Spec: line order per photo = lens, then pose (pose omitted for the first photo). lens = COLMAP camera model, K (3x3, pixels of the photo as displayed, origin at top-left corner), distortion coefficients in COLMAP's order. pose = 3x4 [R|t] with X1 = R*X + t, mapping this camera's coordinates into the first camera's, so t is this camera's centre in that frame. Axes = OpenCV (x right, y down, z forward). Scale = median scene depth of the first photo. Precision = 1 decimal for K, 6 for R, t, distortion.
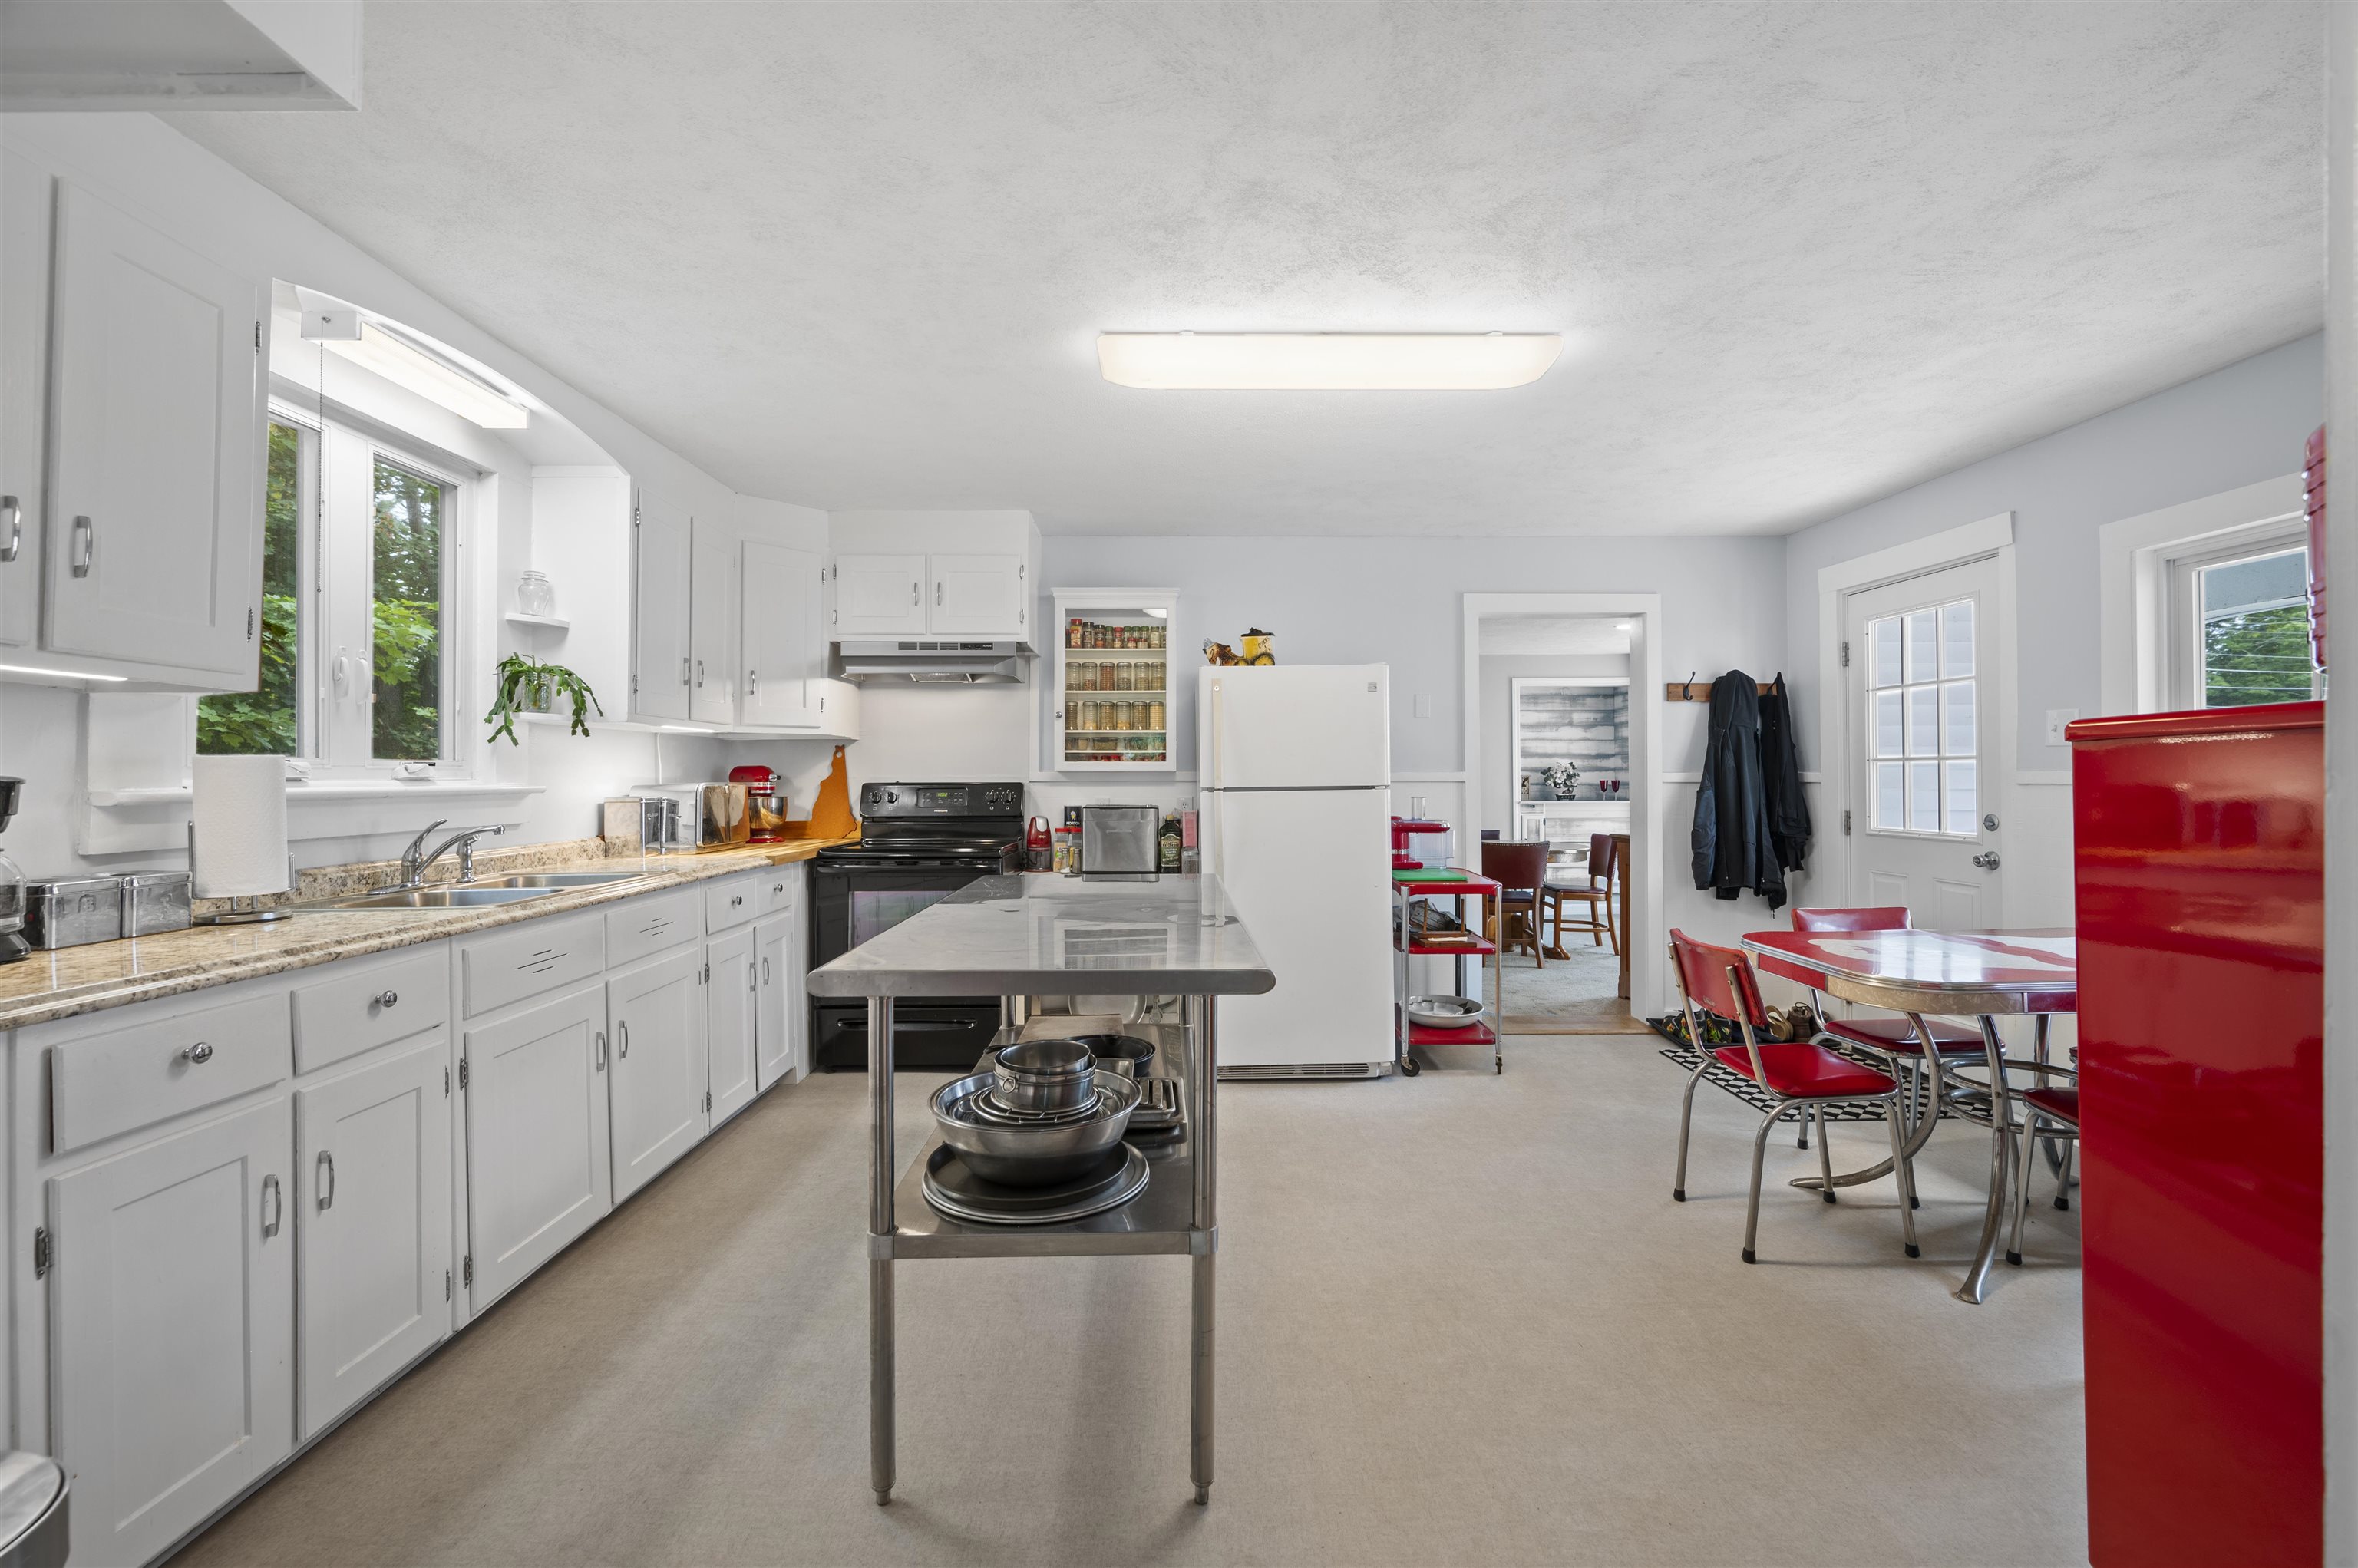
lens RADIAL K [[987.3, 0, 1187.8], [0, 987.3, 768.4], [0, 0, 1]] dist [-0.001016, 0.000242]
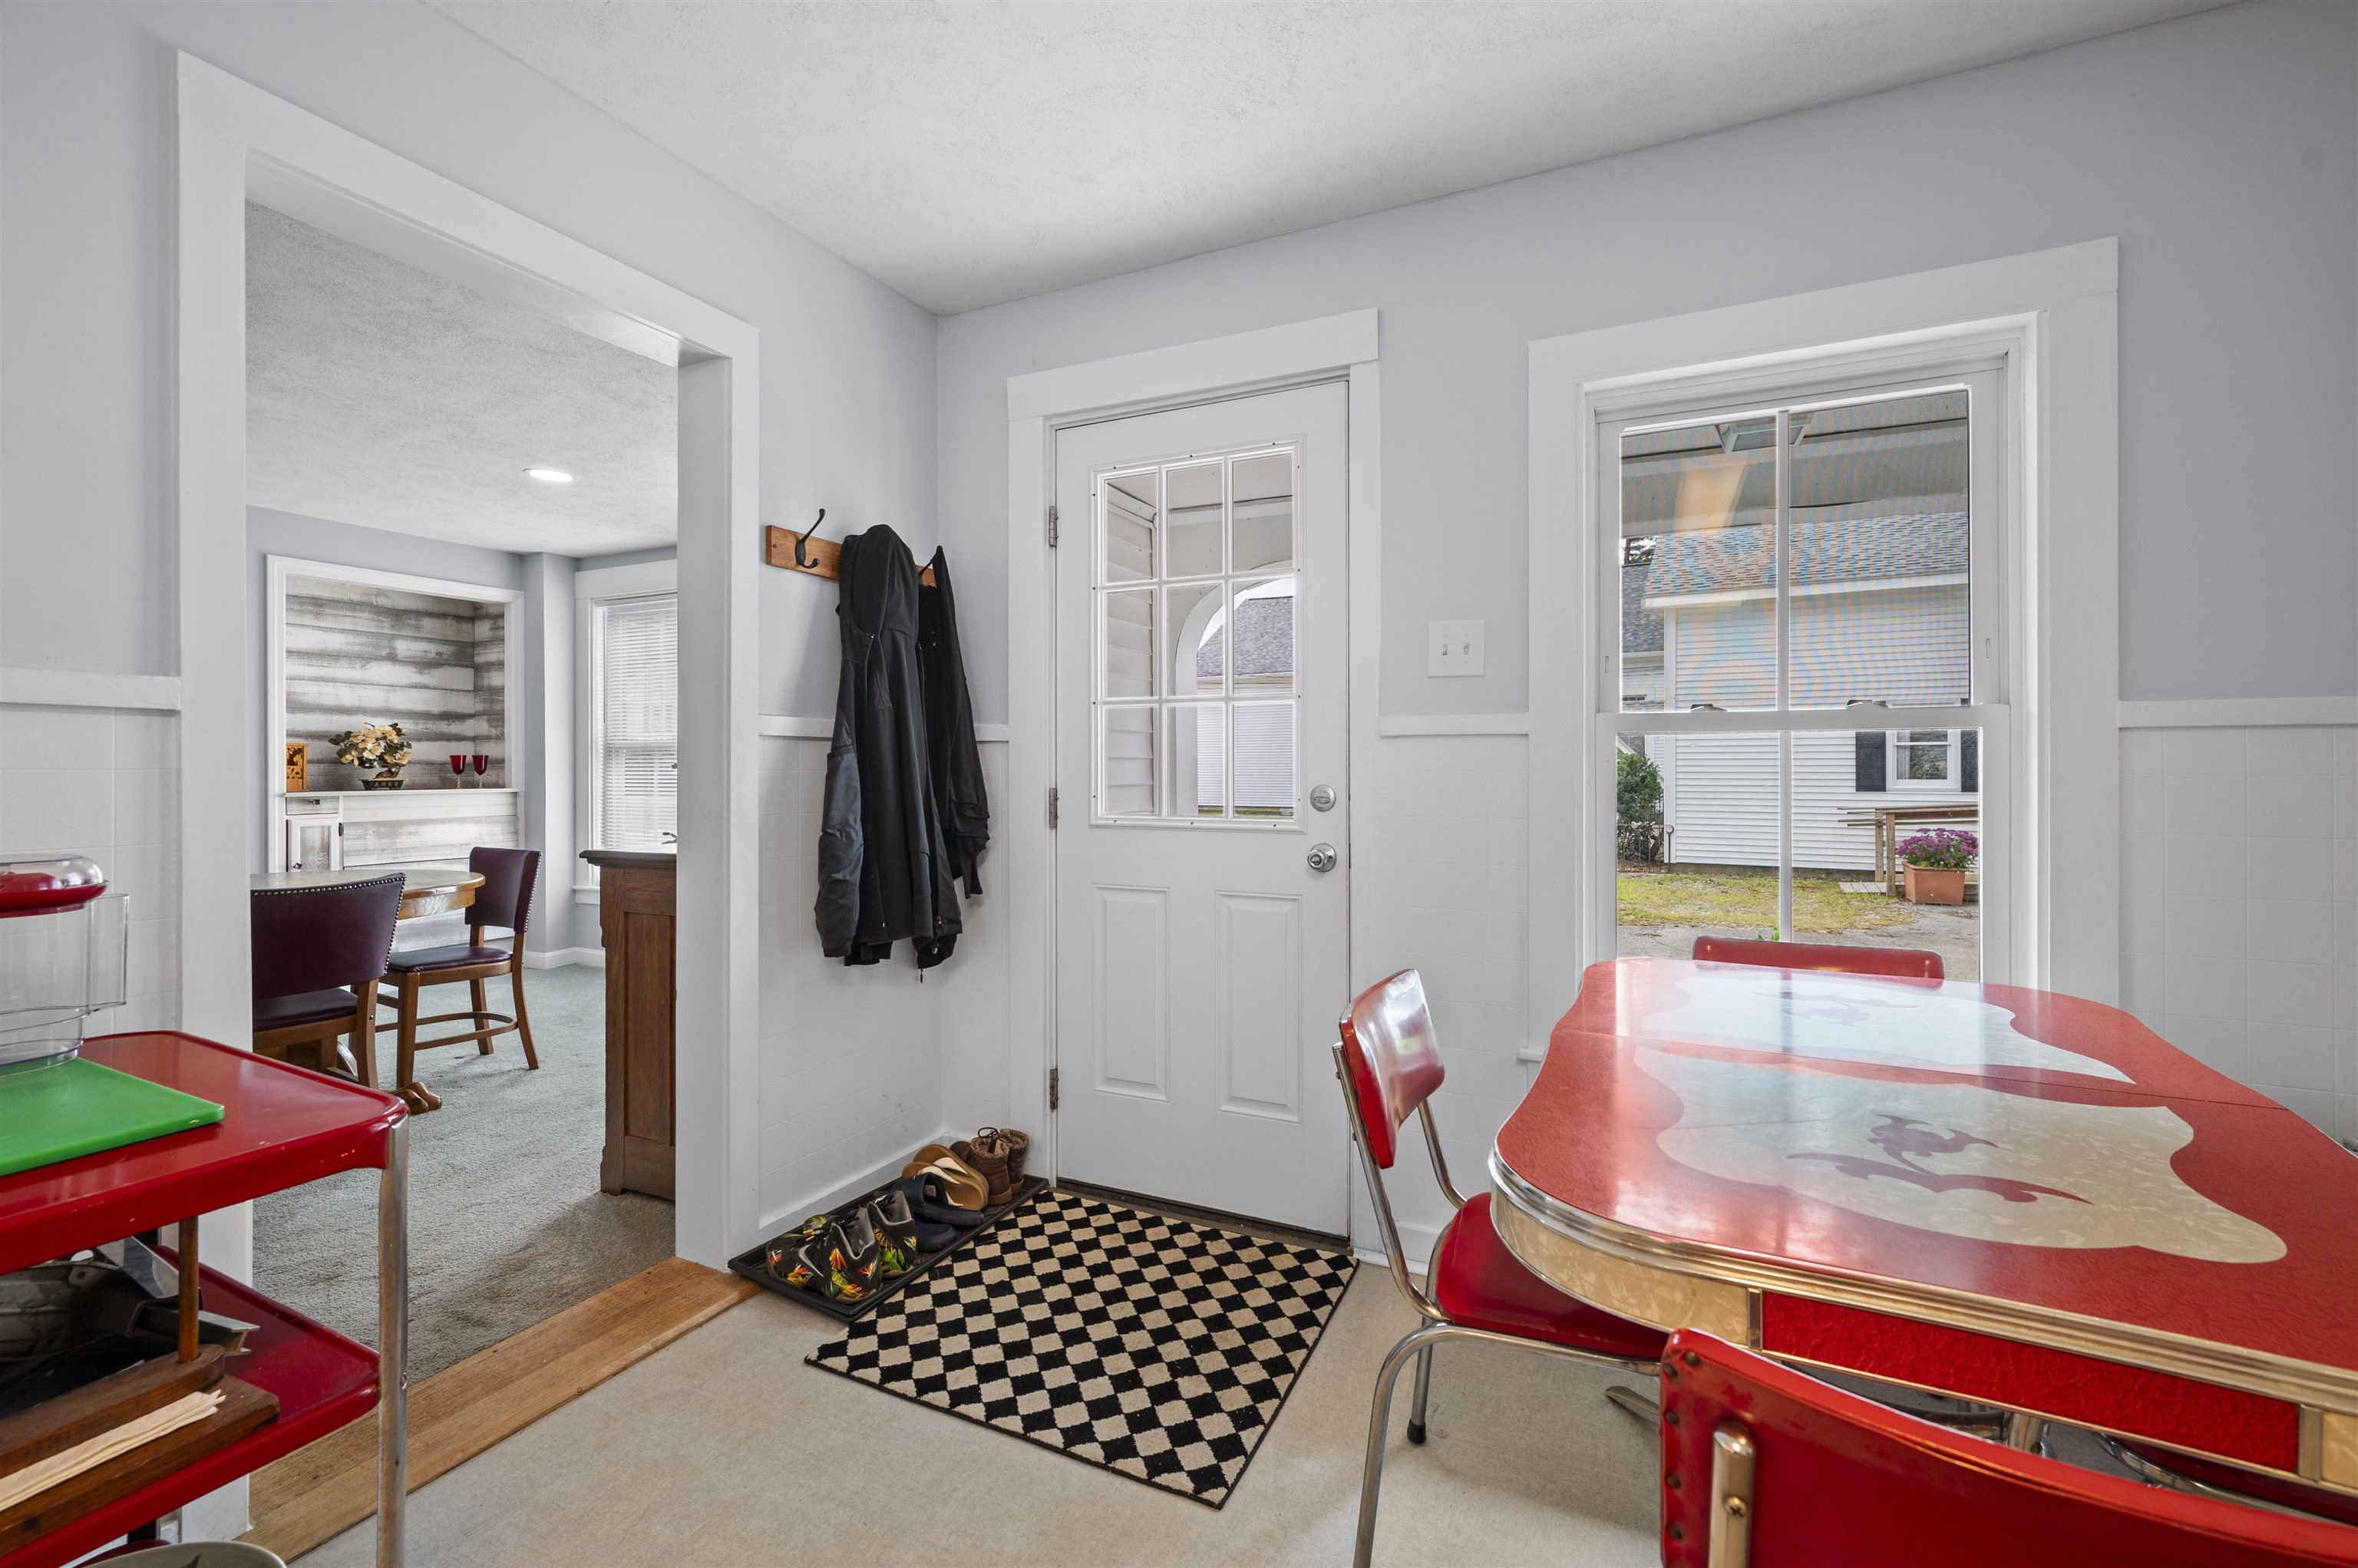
lens RADIAL K [[987.3, 0, 1187.8], [0, 987.3, 768.4], [0, 0, 1]] dist [-0.001016, 0.000242]
pose [[0.453230, 0.000461, 0.891393, 0.111356], [-0.008630, 0.999955, 0.003871, 0.018105], [-0.891352, -0.009447, 0.453214, 0.428458]]
